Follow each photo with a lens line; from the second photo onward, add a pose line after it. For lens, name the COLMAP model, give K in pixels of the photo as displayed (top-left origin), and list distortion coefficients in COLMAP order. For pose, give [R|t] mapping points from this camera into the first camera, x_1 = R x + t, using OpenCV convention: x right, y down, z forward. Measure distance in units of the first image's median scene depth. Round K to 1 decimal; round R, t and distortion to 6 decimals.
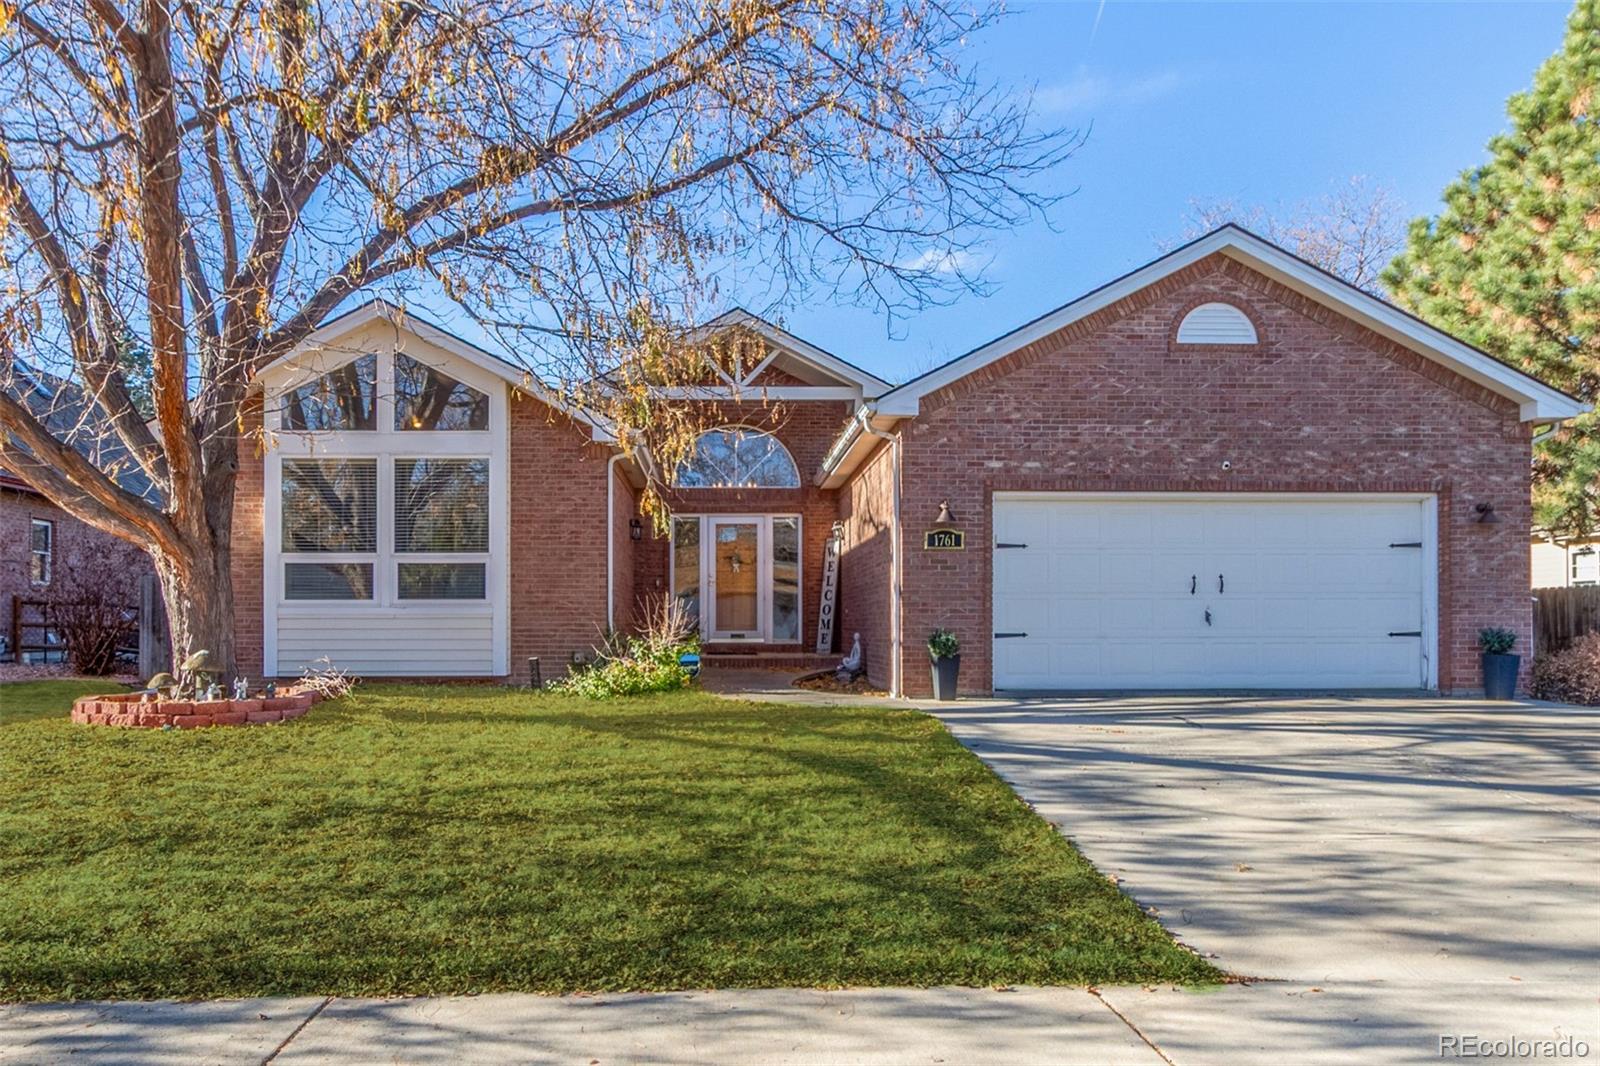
lens RADIAL K [[2926.0, 0, 799.8], [0, 2926.0, 535.2], [0, 0, 1]] dist [0.066048, 0.000000]
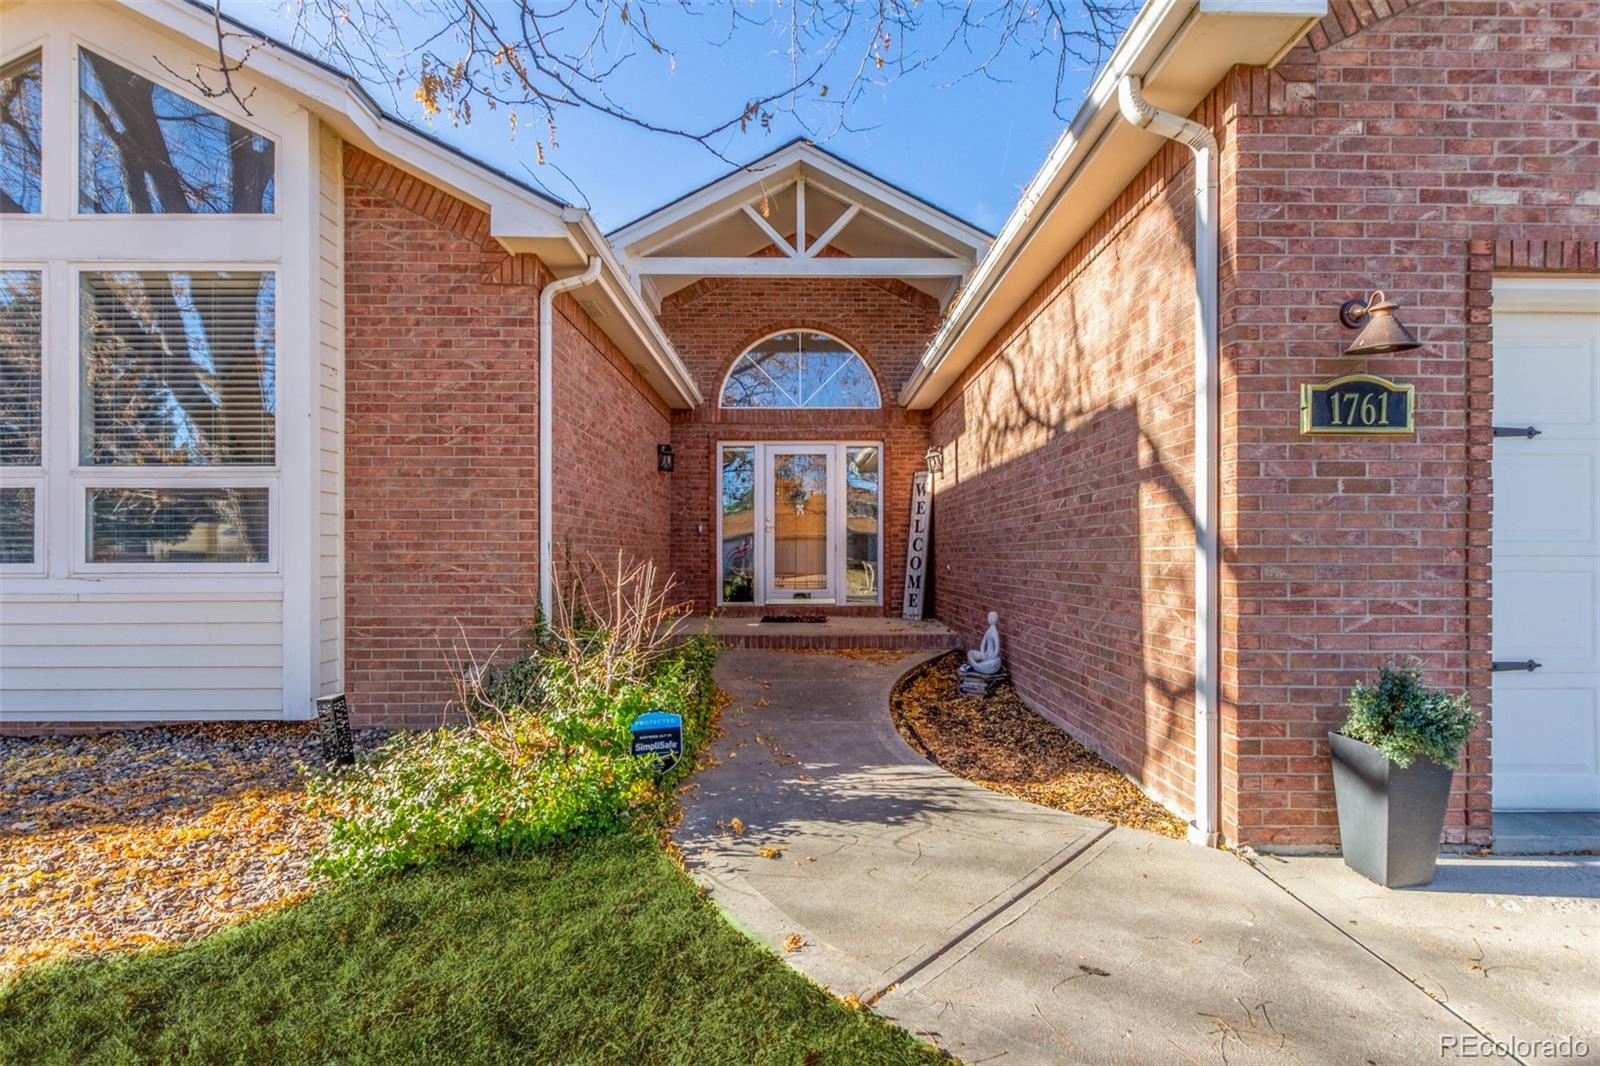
lens RADIAL K [[2926.0, 0, 798.9], [0, 2926.0, 533.9], [0, 0, 1]] dist [0.066048, 0.000000]
pose [[0.999715, 0.000921, -0.023839, -0.008046], [-0.000492, 0.999838, 0.018004, 0.008441], [0.023851, -0.017988, 0.999554, 0.516572]]
